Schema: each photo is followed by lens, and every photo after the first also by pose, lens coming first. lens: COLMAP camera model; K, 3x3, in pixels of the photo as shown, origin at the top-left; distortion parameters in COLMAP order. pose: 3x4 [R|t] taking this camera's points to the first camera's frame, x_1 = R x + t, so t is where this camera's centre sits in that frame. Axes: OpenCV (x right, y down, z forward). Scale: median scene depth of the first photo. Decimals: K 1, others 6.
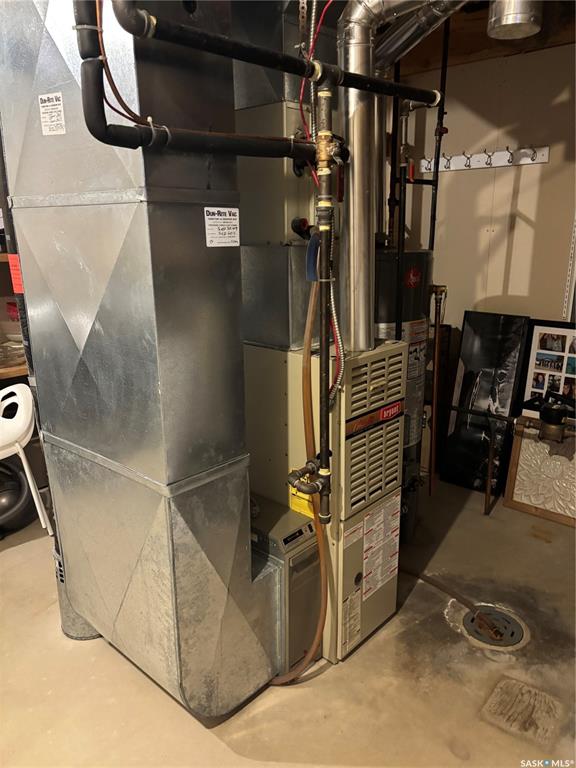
lens RADIAL K [[589.9, 0, 288.3], [0, 589.9, 386.8], [0, 0, 1]] dist [0.061655, -0.040396]
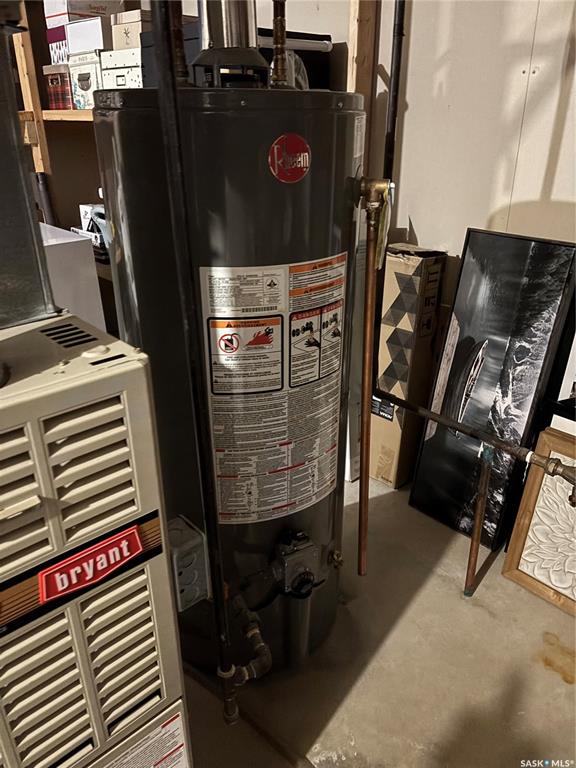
lens RADIAL K [[589.9, 0, 288.4], [0, 589.9, 383.6], [0, 0, 1]] dist [0.061655, -0.040396]
pose [[0.995406, 0.047608, -0.083065, 0.188737], [-0.033515, 0.985977, 0.163482, -0.072658], [0.089683, -0.159947, 0.983043, 0.426420]]
